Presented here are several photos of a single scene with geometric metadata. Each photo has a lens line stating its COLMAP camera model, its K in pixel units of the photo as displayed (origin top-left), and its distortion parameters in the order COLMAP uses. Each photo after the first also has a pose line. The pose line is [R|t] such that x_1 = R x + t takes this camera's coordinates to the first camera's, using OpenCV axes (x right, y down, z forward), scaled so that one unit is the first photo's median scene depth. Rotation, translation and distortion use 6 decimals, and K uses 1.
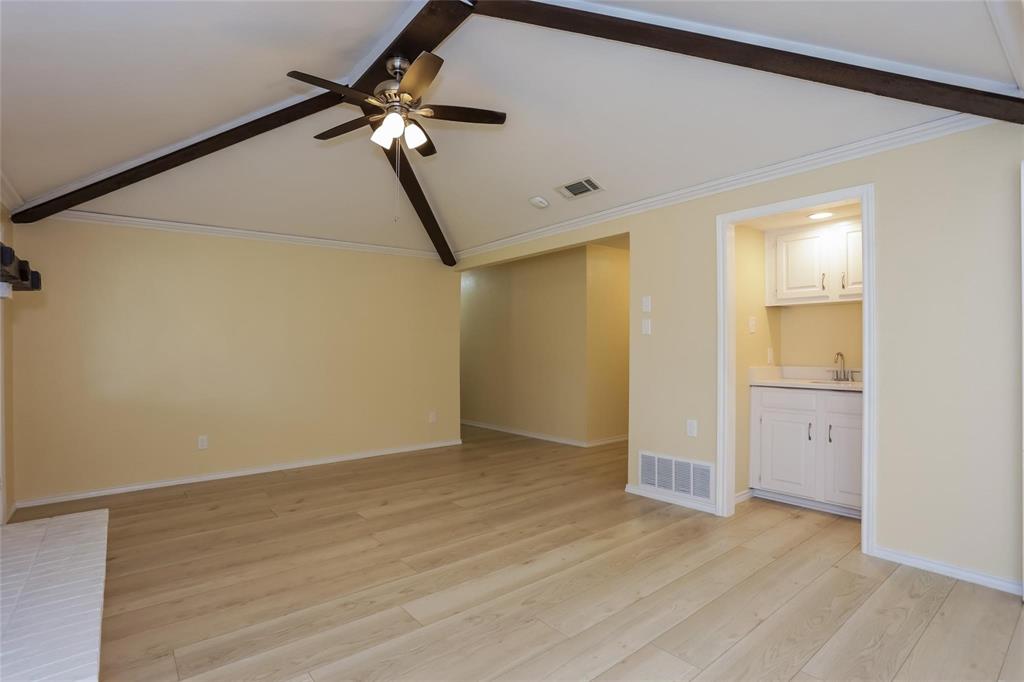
lens RADIAL K [[503.7, 0, 507.9], [0, 503.7, 343.4], [0, 0, 1]] dist [-0.063880, 0.027584]
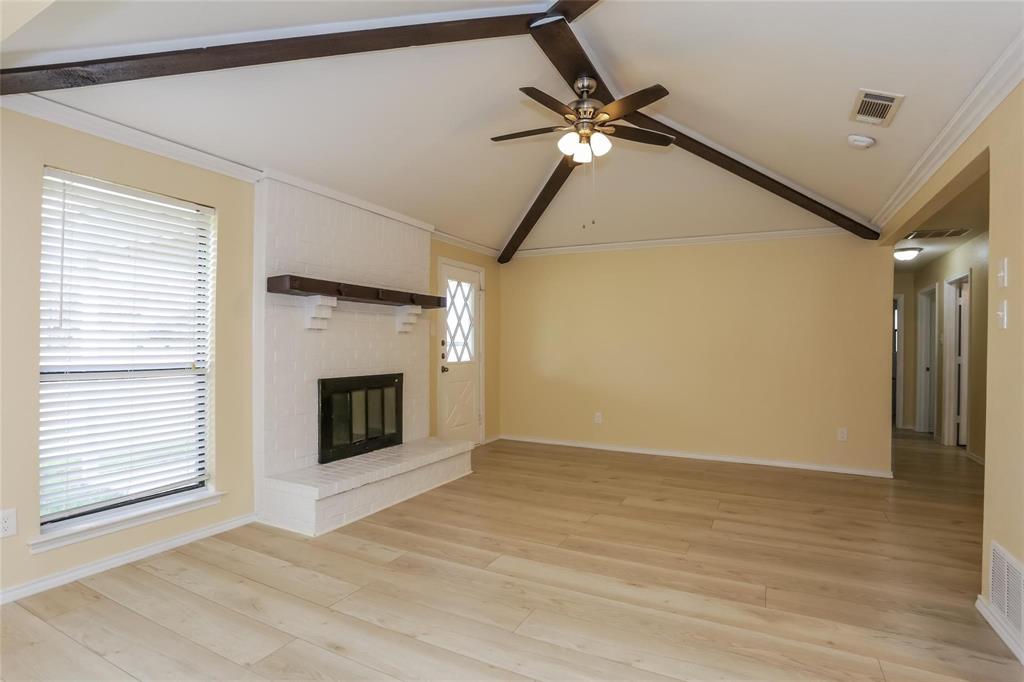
lens RADIAL K [[509.9, 0, 497.1], [0, 509.9, 343.2], [0, 0, 1]] dist [-0.075573, 0.029389]
pose [[0.389040, 0.013452, -0.921123, 0.574151], [-0.004679, 0.999909, 0.012627, -0.007013], [0.921209, -0.000602, 0.389067, 0.310345]]
